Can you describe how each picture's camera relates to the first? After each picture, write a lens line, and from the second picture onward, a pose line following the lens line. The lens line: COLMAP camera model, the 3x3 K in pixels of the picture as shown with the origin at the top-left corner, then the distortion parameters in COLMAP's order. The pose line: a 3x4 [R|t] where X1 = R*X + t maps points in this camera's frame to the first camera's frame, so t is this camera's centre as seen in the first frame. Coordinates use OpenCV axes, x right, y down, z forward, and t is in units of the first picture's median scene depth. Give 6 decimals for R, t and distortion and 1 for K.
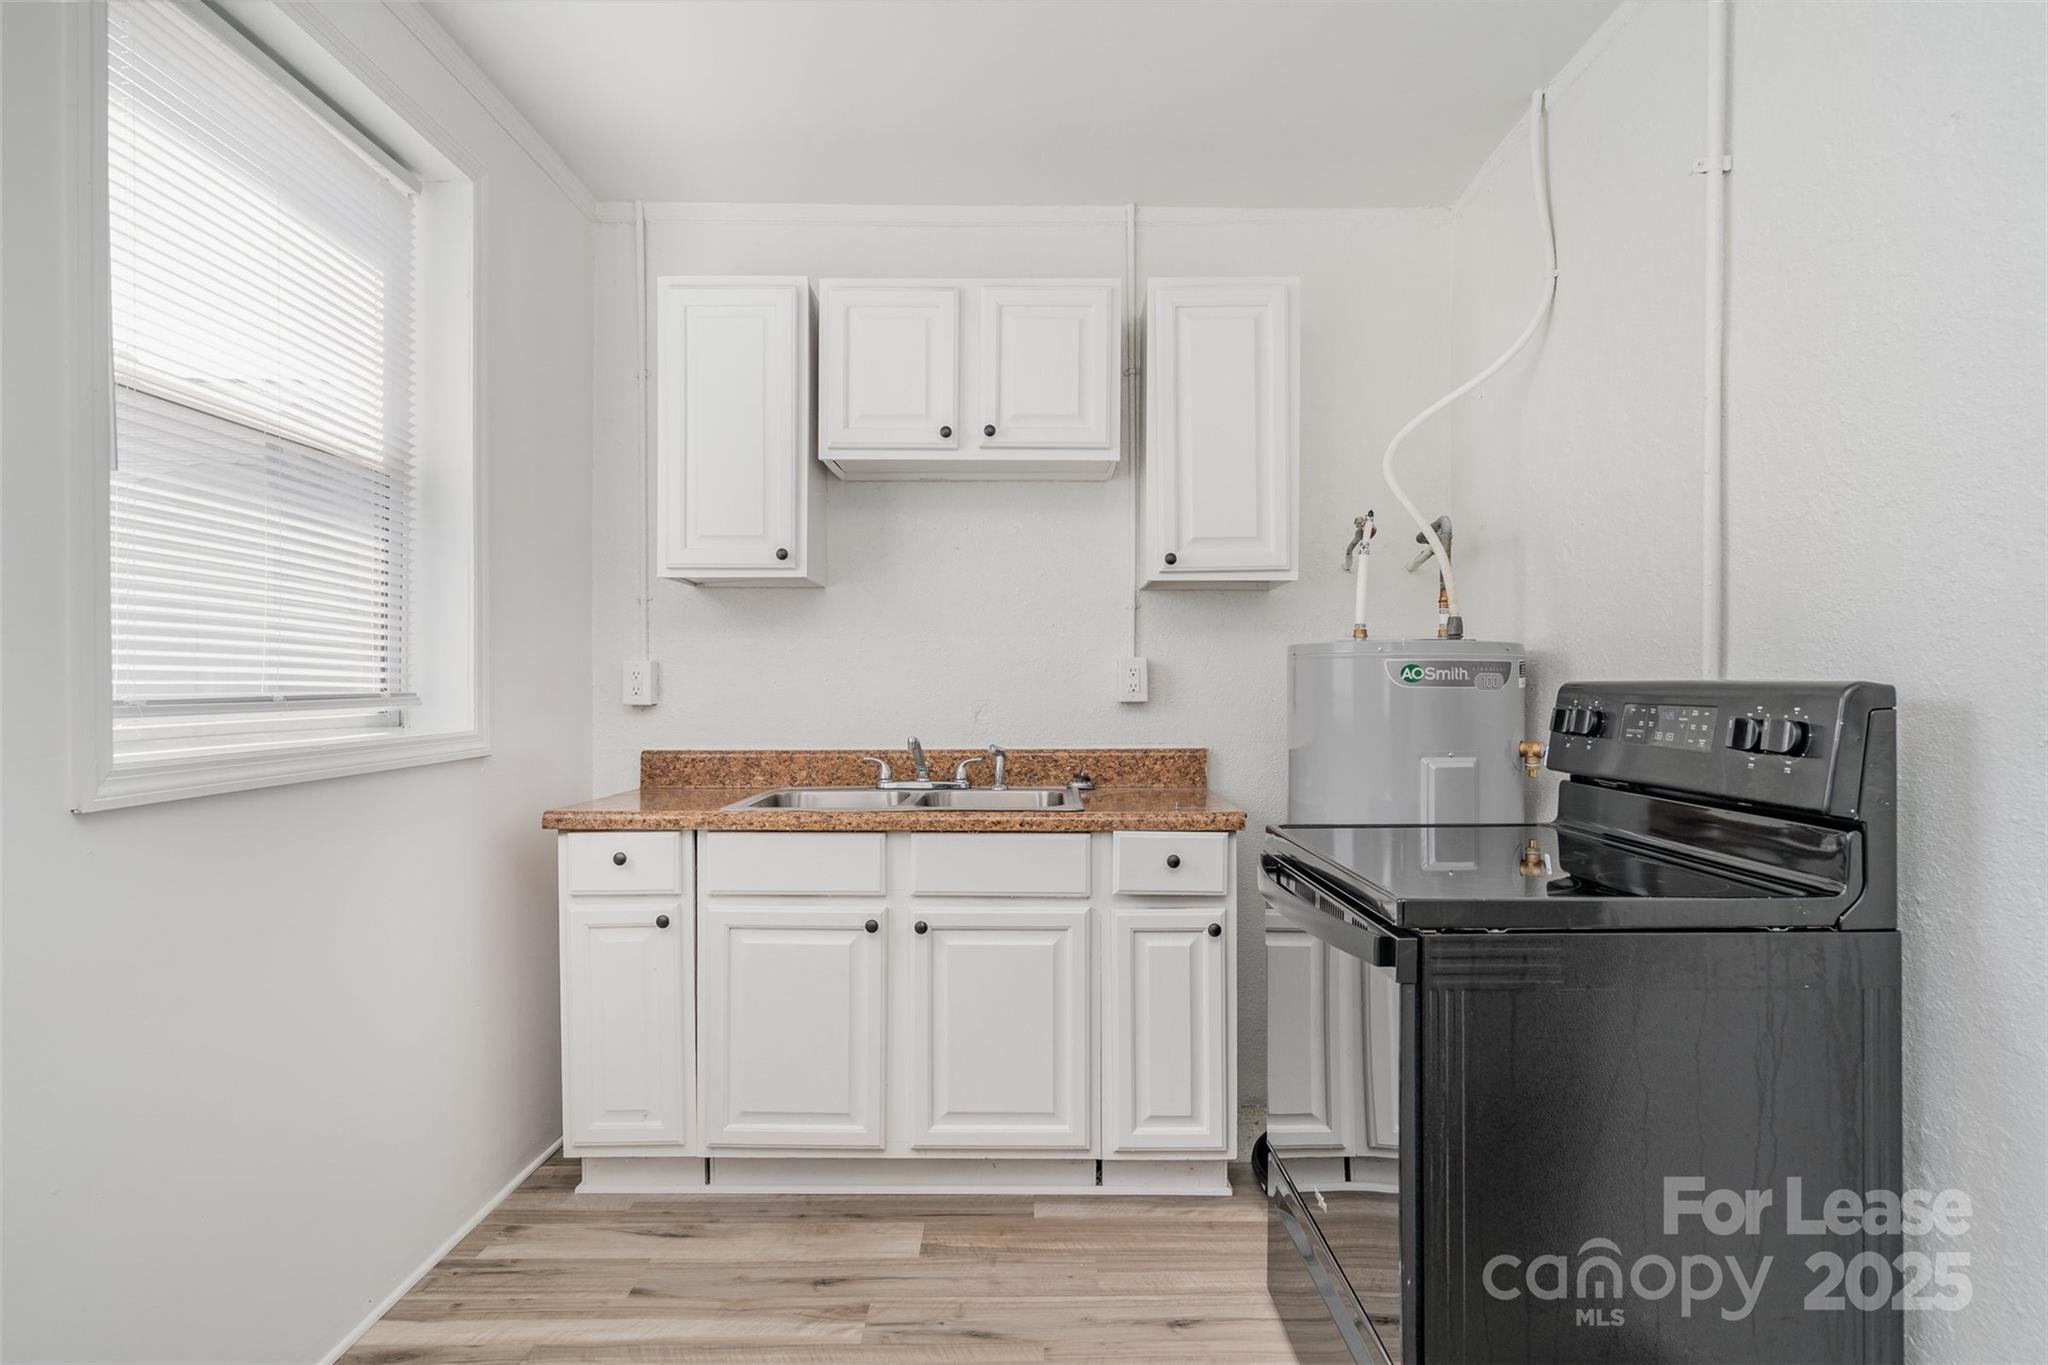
lens RADIAL K [[1129.6, 0, 1024.0], [0, 1129.6, 682.5], [0, 0, 1]] dist [0.009035, 0.001109]
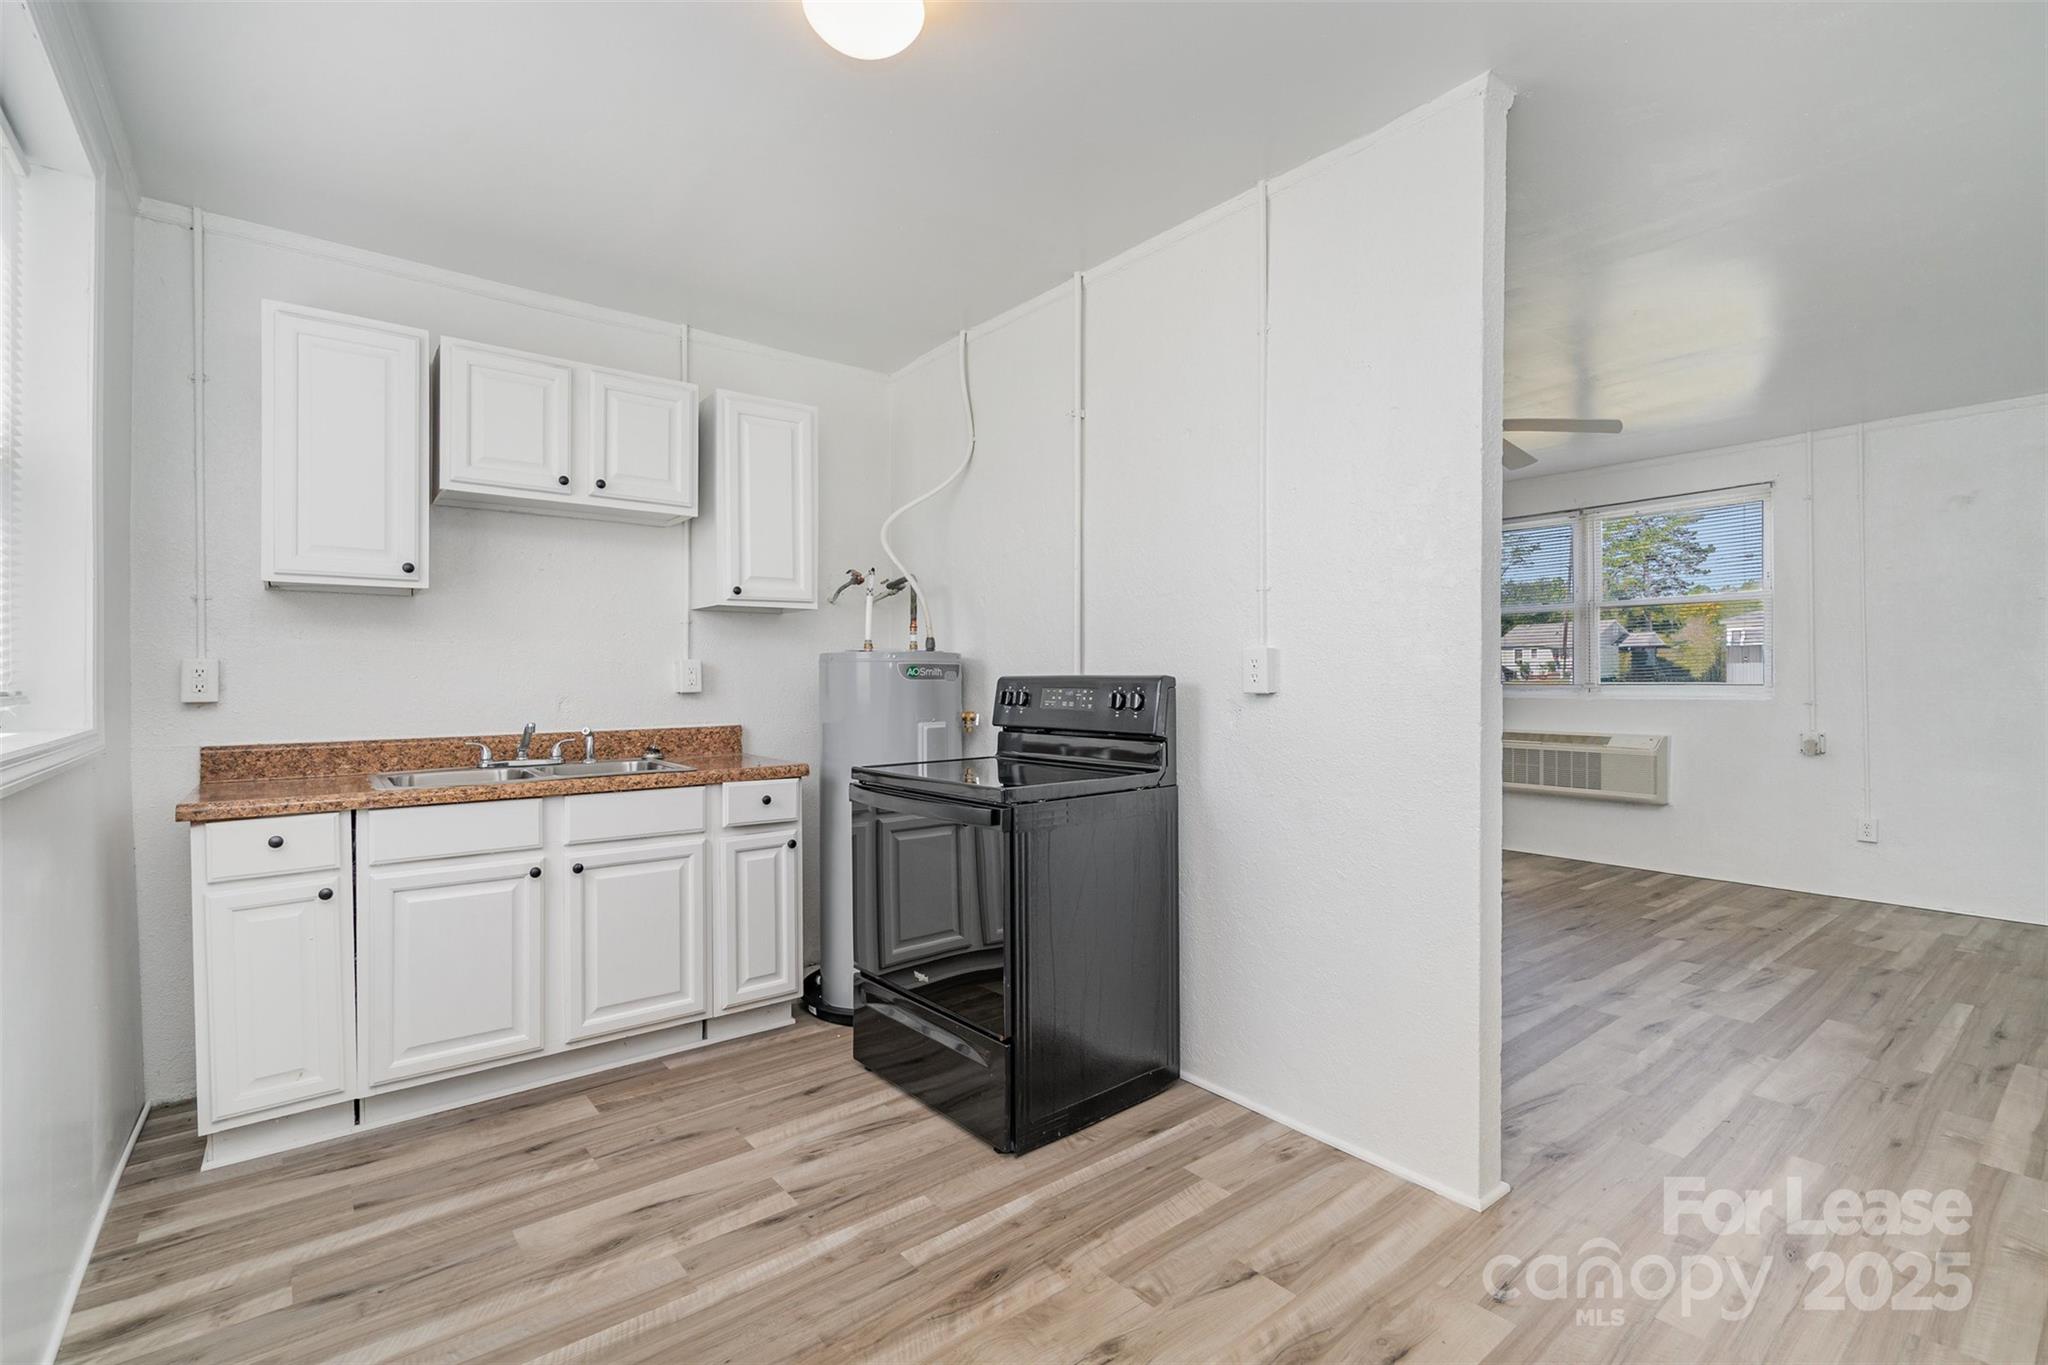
lens RADIAL K [[920.4, 0, 1025.9], [0, 920.4, 670.3], [0, 0, 1]] dist [0.000550, -0.000046]
pose [[0.780922, 0.001362, 0.624627, -0.344504], [0.004447, 0.999960, -0.007740, 0.001083], [-0.624613, 0.008822, 0.780885, -0.139961]]
